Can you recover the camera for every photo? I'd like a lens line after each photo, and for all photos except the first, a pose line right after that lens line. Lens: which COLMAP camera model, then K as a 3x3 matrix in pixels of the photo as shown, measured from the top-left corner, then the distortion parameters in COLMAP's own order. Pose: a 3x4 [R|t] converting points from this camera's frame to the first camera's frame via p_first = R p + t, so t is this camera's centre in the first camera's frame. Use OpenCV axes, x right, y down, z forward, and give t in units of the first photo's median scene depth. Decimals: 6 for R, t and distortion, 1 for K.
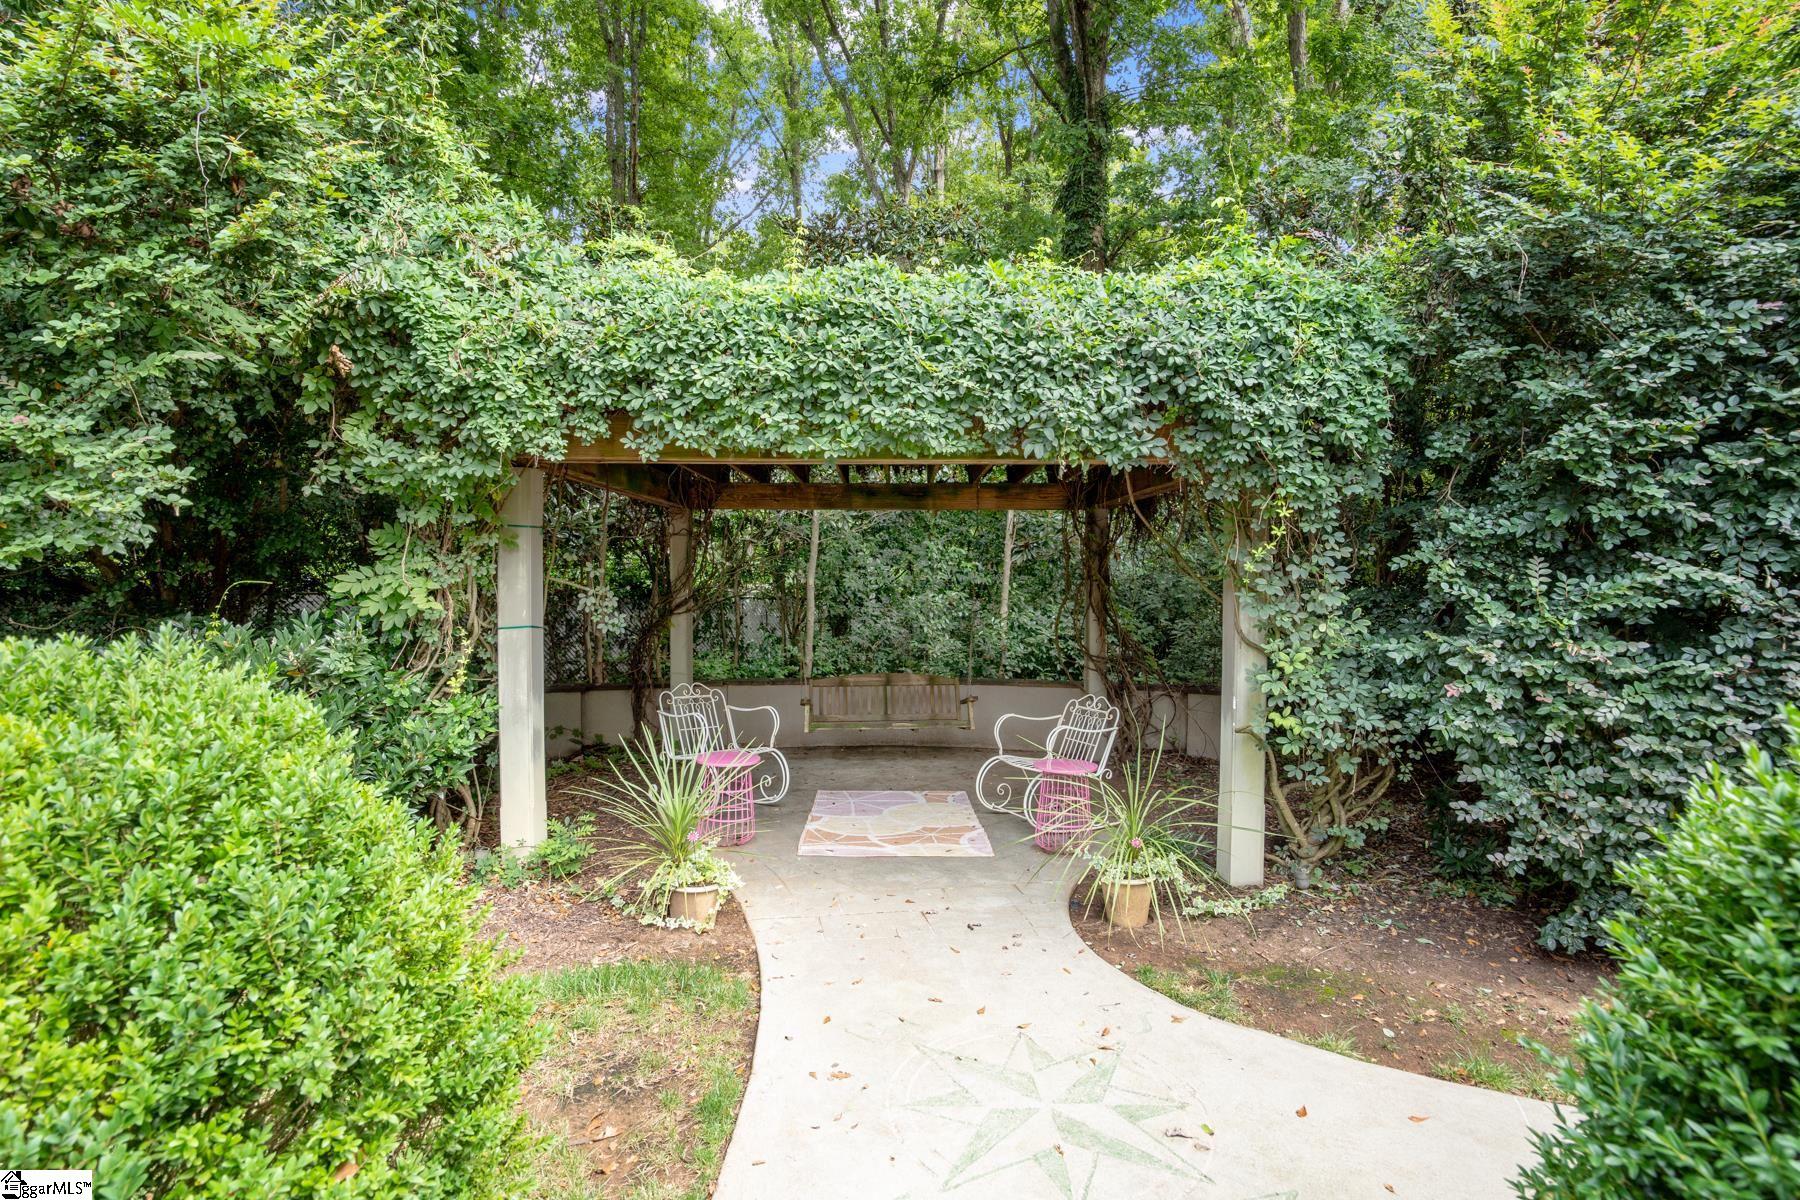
lens RADIAL K [[824.0, 0, 918.3], [0, 824.0, 597.3], [0, 0, 1]] dist [-0.003340, 0.001456]
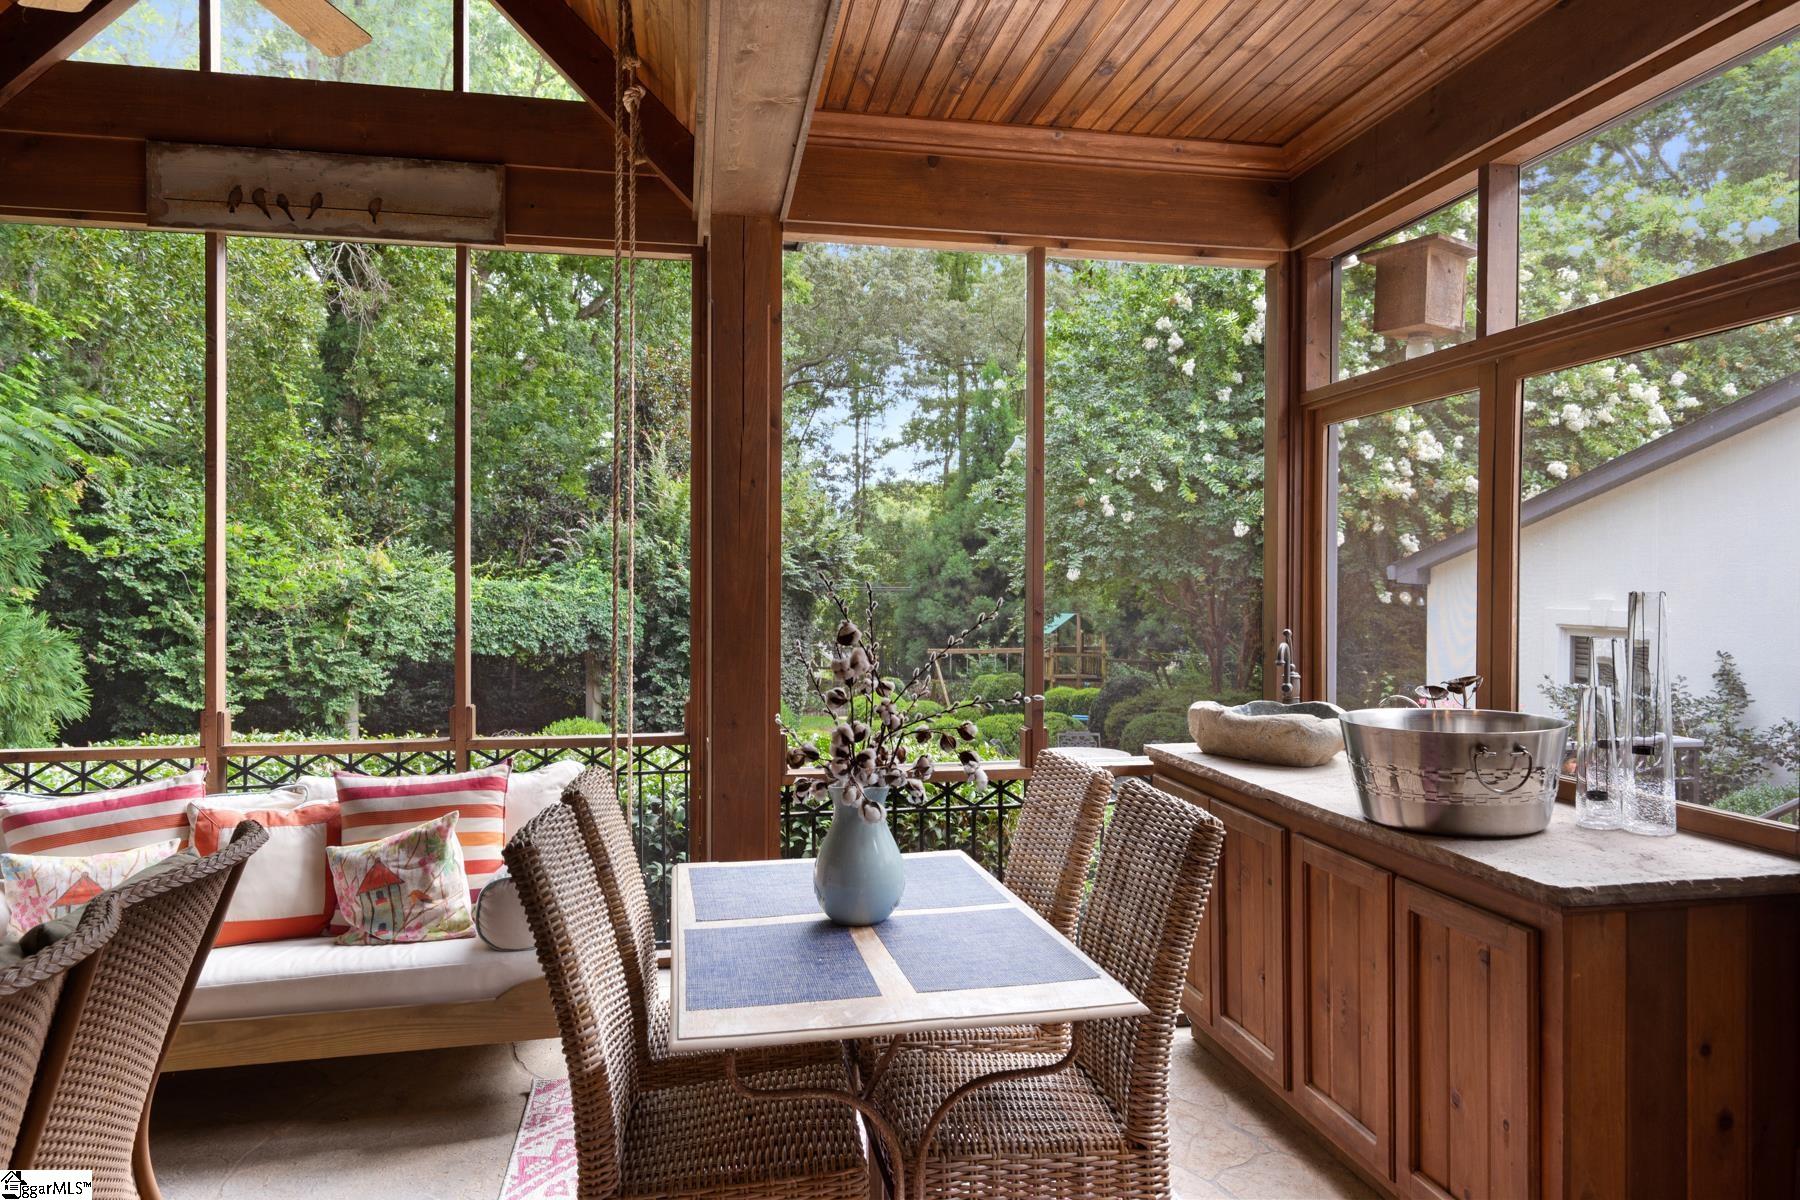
lens RADIAL K [[1135.4, 0, 904.8], [0, 1135.4, 600.8], [0, 0, 1]] dist [0.002029, 0.000198]
pose [[0.602960, -0.015909, 0.797613, -2.643260], [0.032153, 0.999473, -0.004371, -0.312421], [-0.797123, 0.028282, 0.603154, -2.846743]]
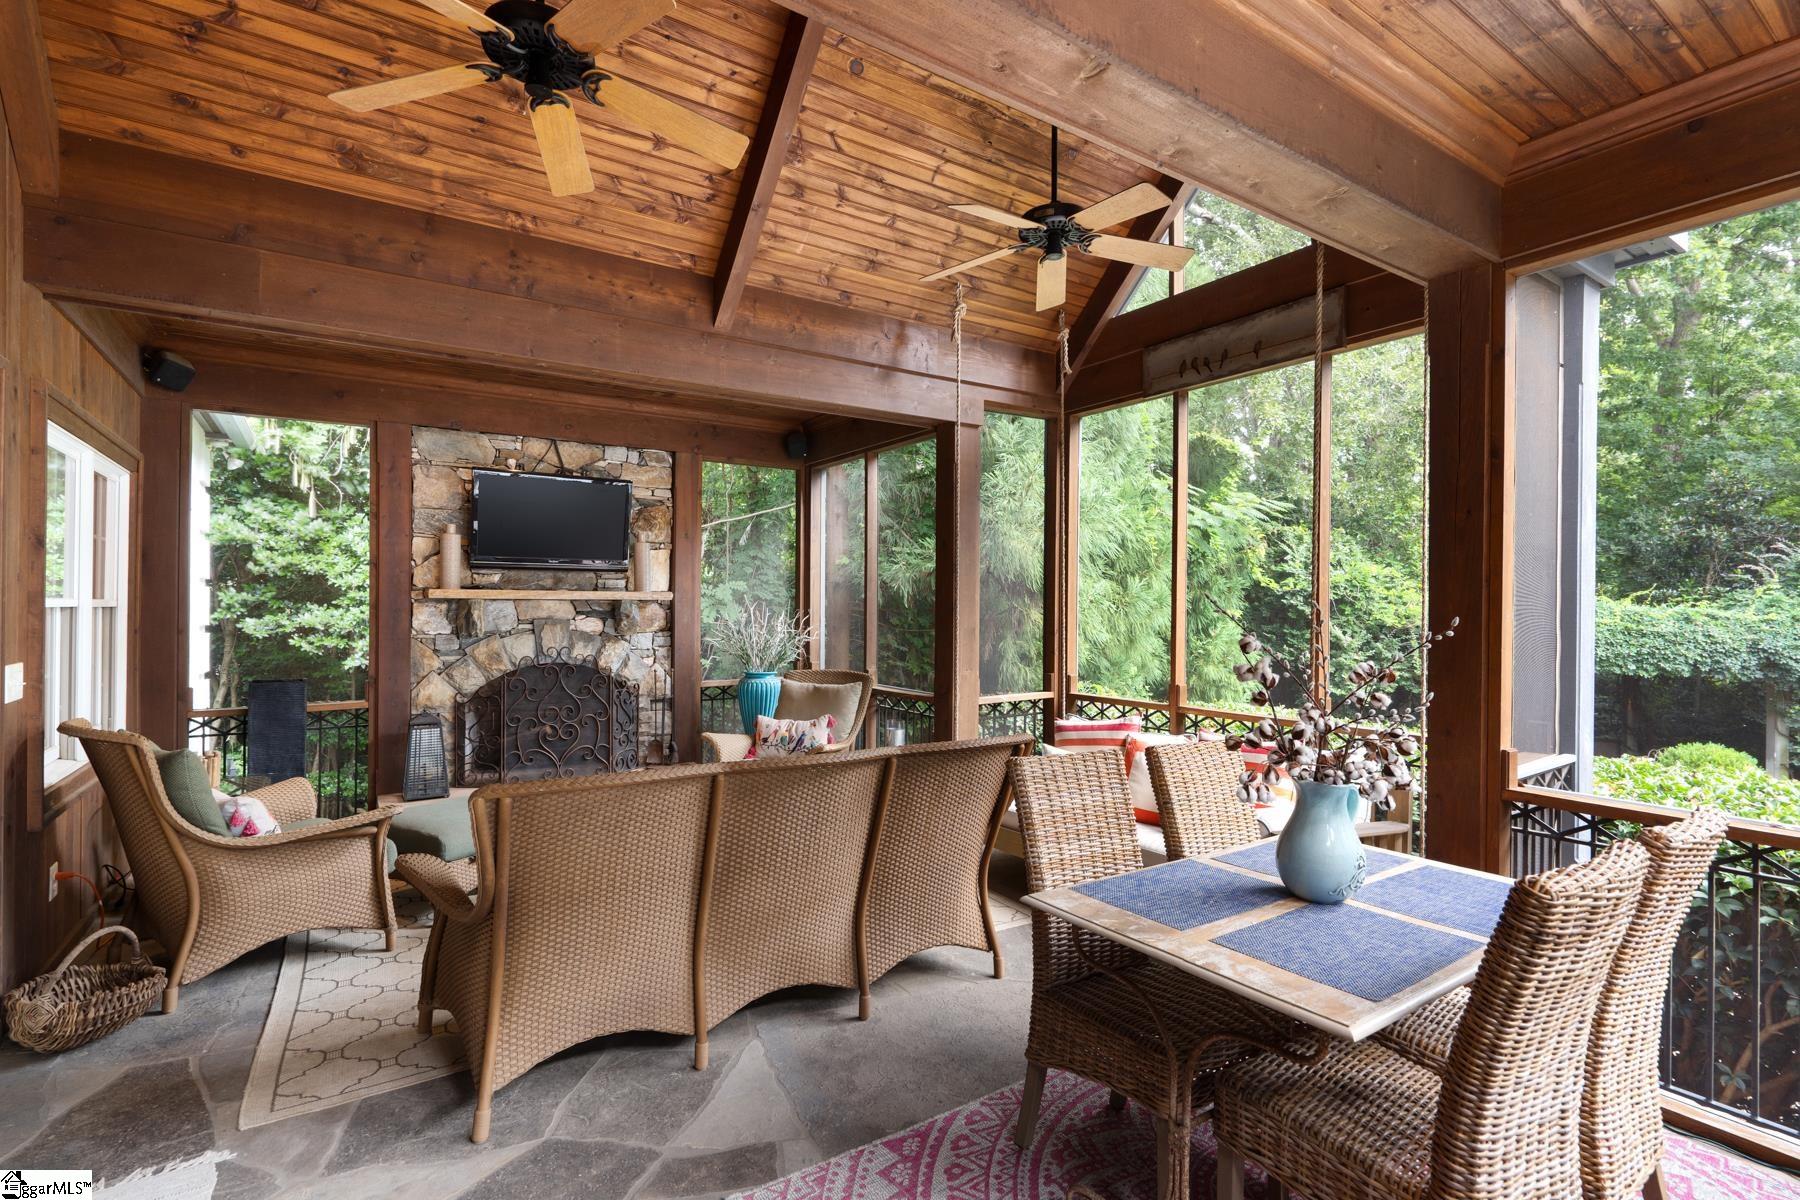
lens RADIAL K [[824.0, 0, 890.9], [0, 824.0, 602.2], [0, 0, 1]] dist [-0.003340, 0.001456]
pose [[0.969676, -0.000772, -0.244391, -2.273999], [-0.010057, 0.999022, -0.043061, -0.299659], [0.244185, 0.044213, 0.968720, -3.029501]]
